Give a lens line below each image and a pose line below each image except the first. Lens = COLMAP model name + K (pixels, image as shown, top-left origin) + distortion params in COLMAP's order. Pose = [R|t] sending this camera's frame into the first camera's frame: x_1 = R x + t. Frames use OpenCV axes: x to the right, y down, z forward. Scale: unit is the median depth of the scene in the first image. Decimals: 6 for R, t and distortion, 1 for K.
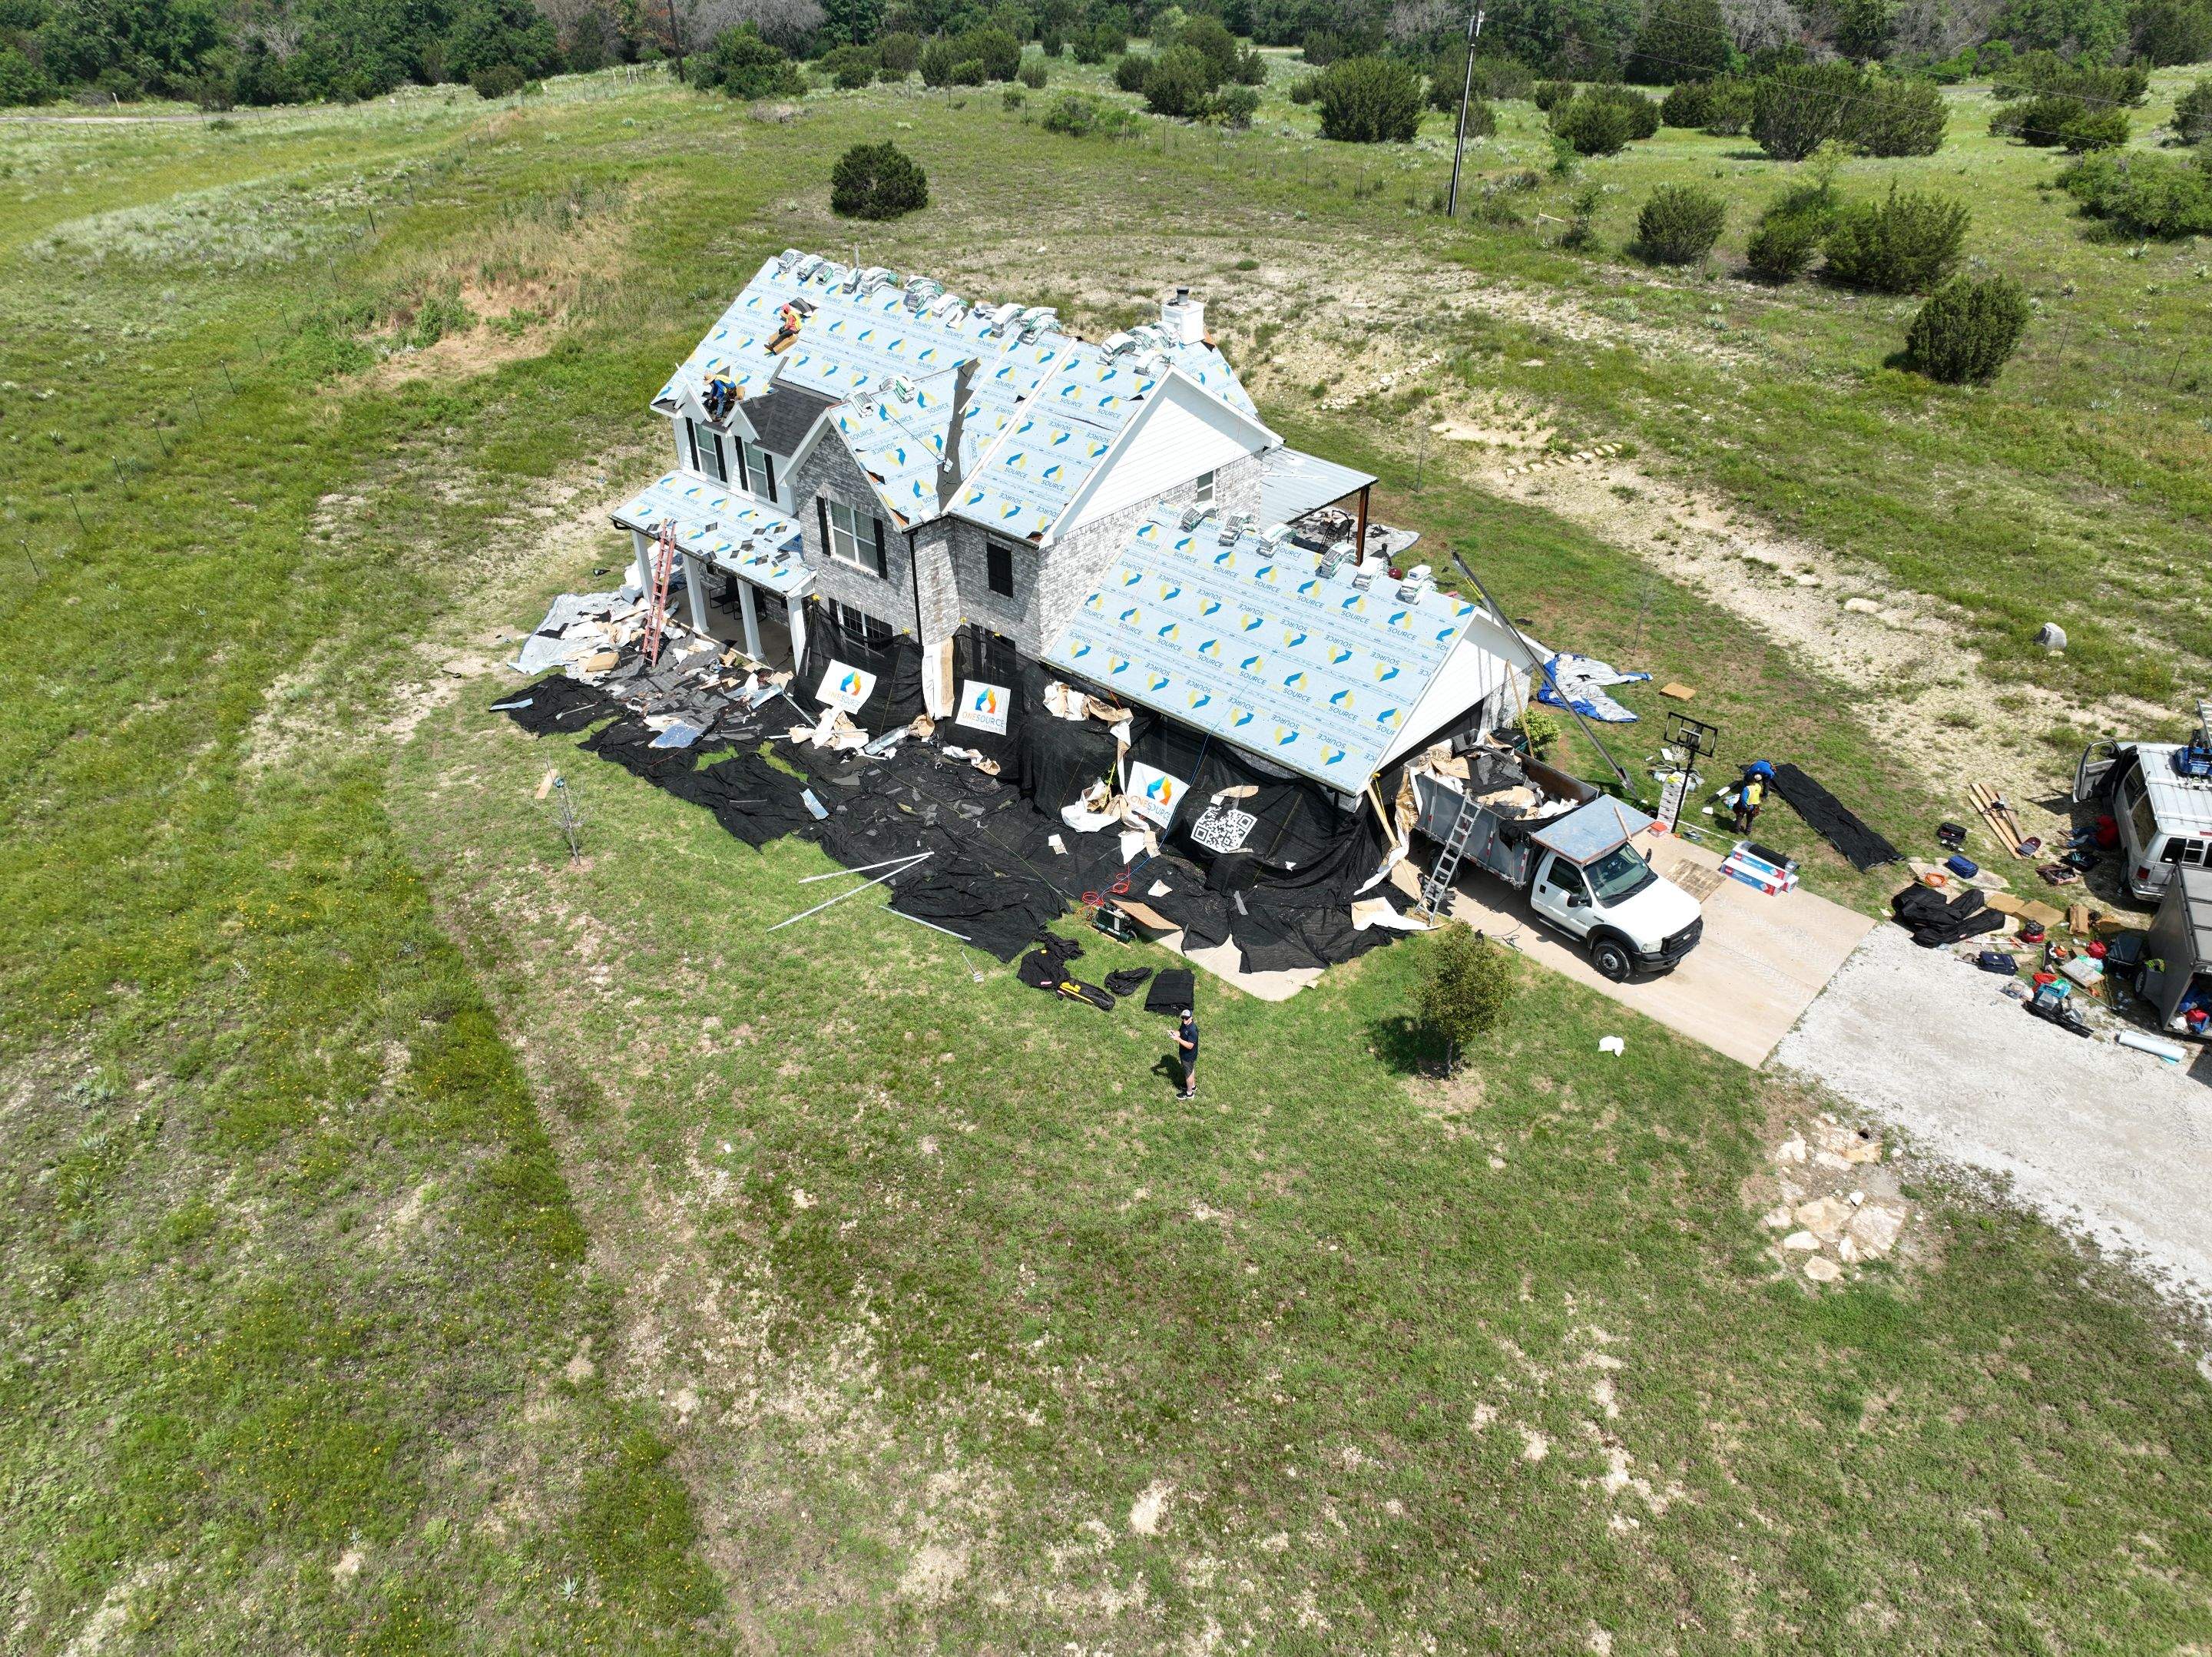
lens RADIAL K [[1554.5, 0, 1107.1], [0, 1554.5, 823.3], [0, 0, 1]] dist [0.001559, 0.011841]
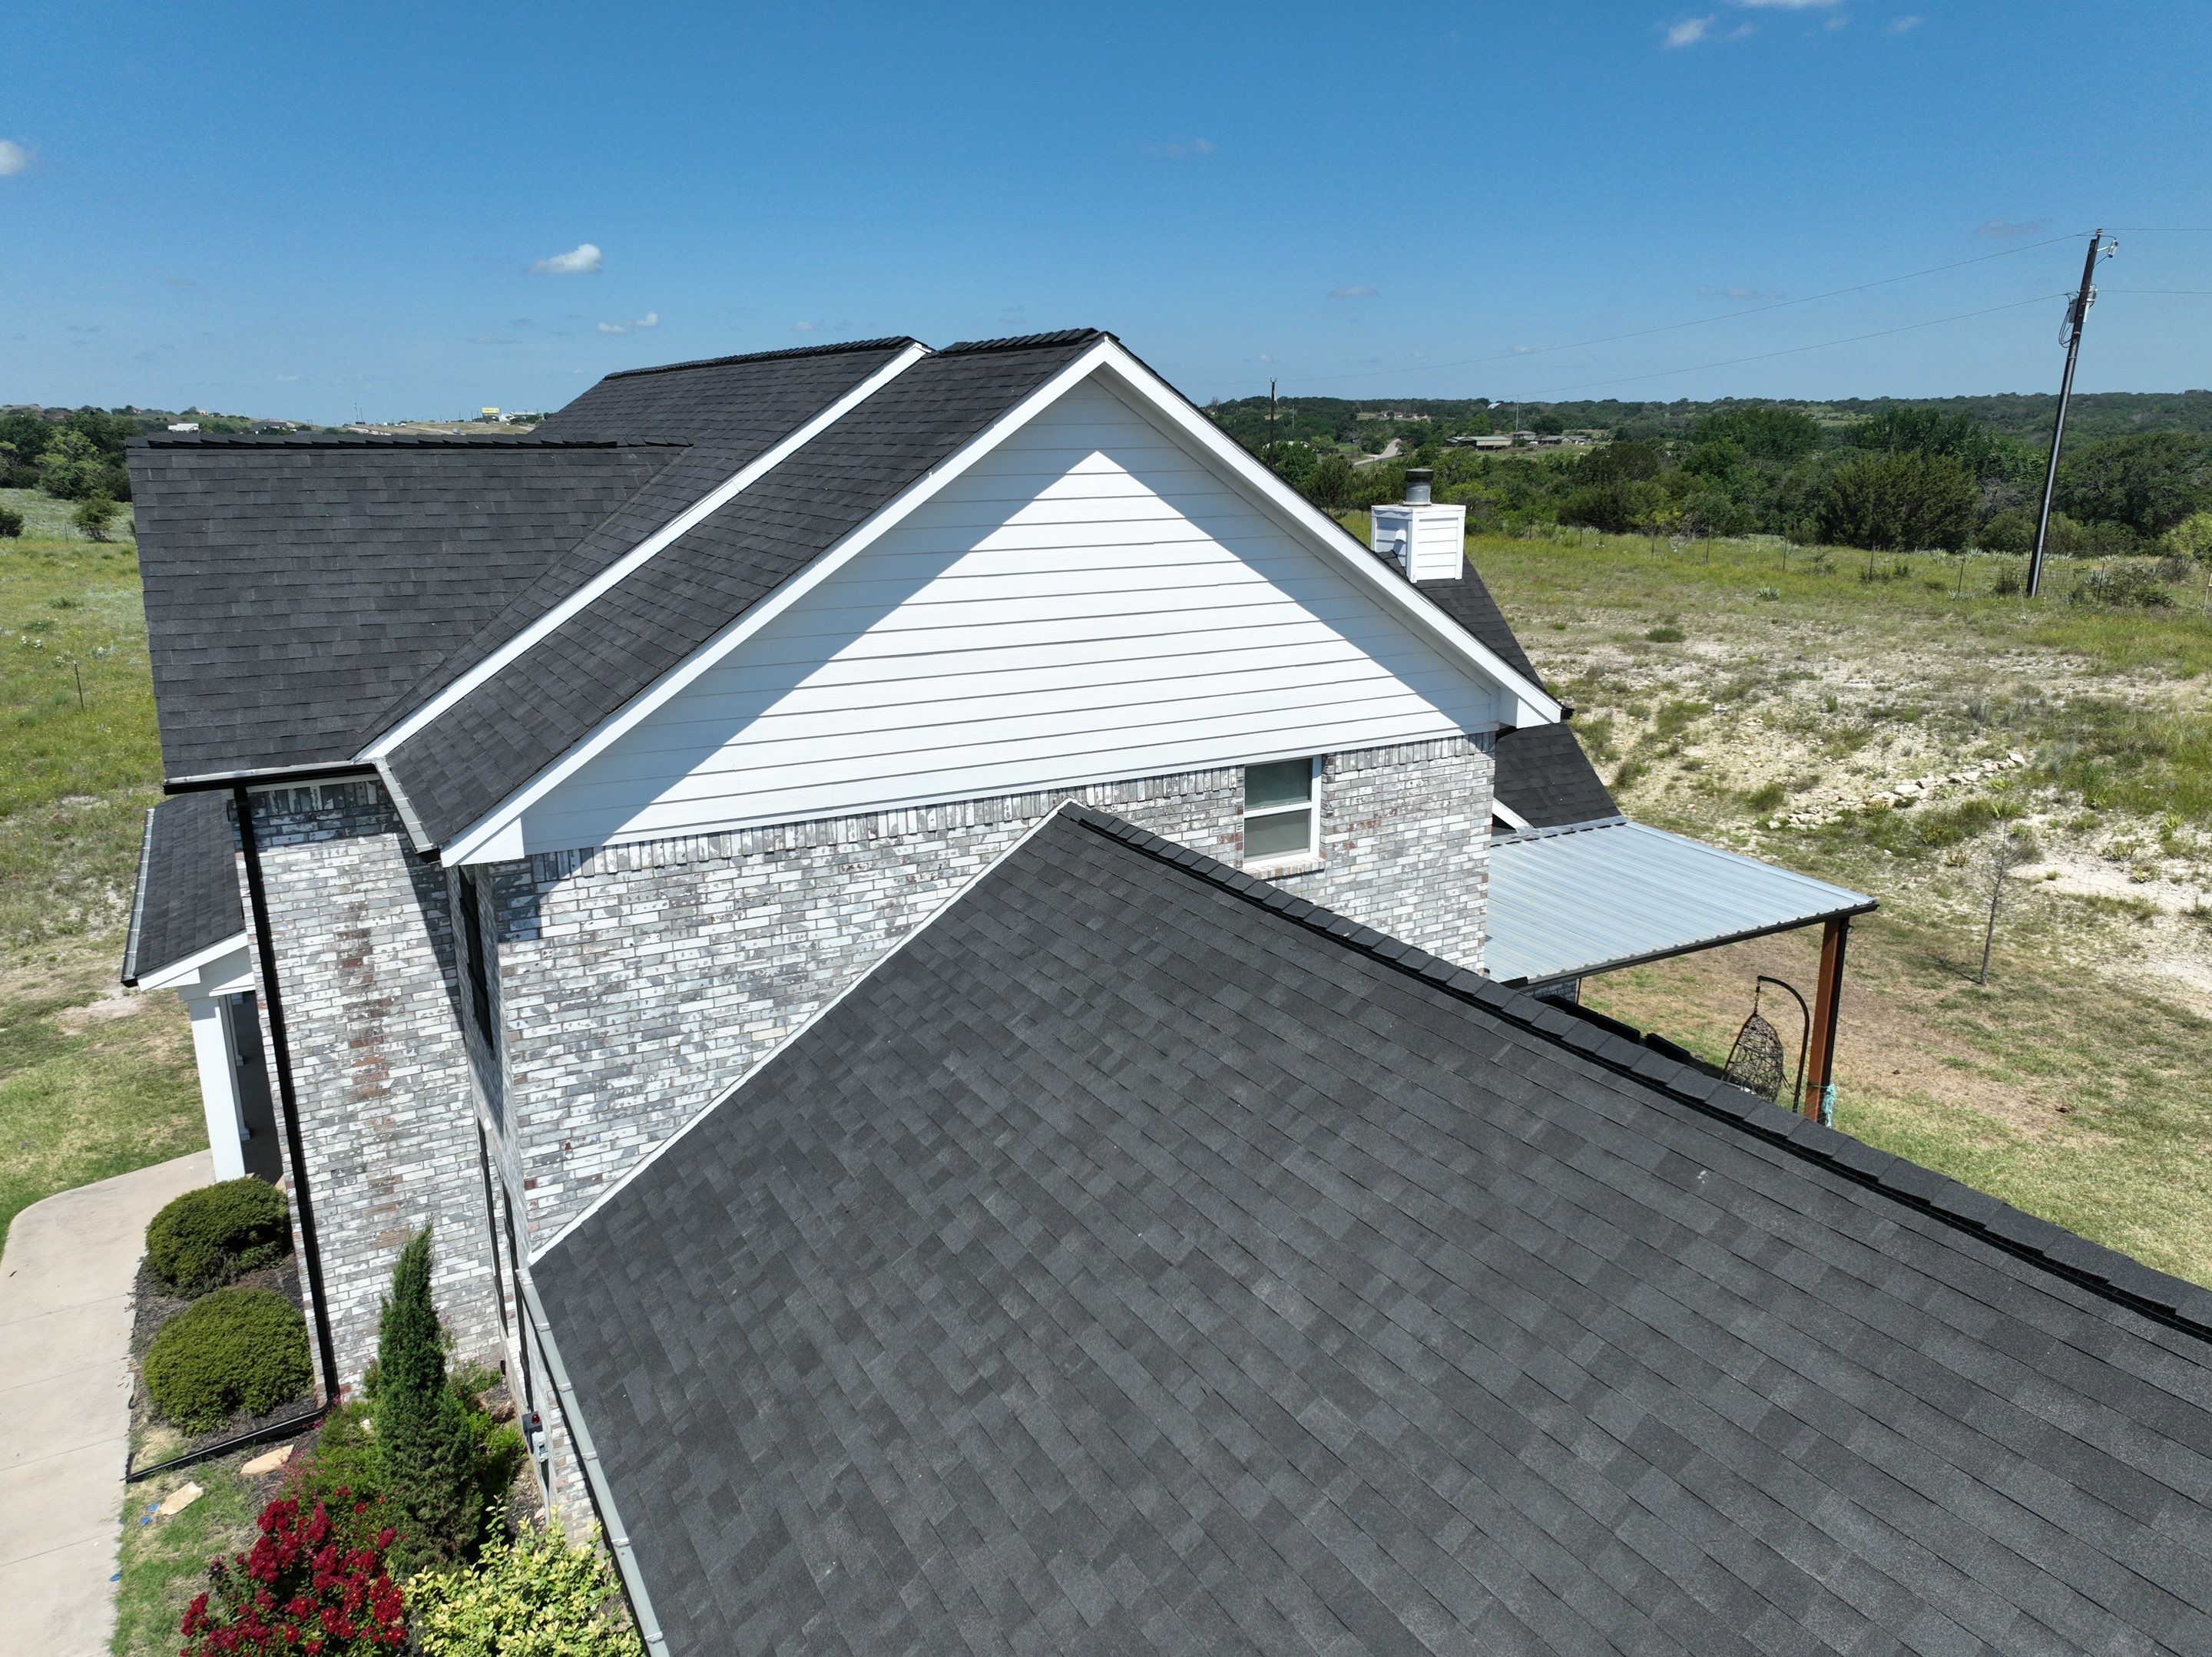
lens RADIAL K [[1554.2, 0, 1107.1], [0, 1554.2, 823.3], [0, 0, 1]] dist [0.001559, 0.011841]
pose [[0.949085, 0.080621, -0.304530, 0.098496], [-0.175386, 0.938248, -0.298211, -0.084492], [0.261683, 0.336438, 0.904617, 0.537752]]
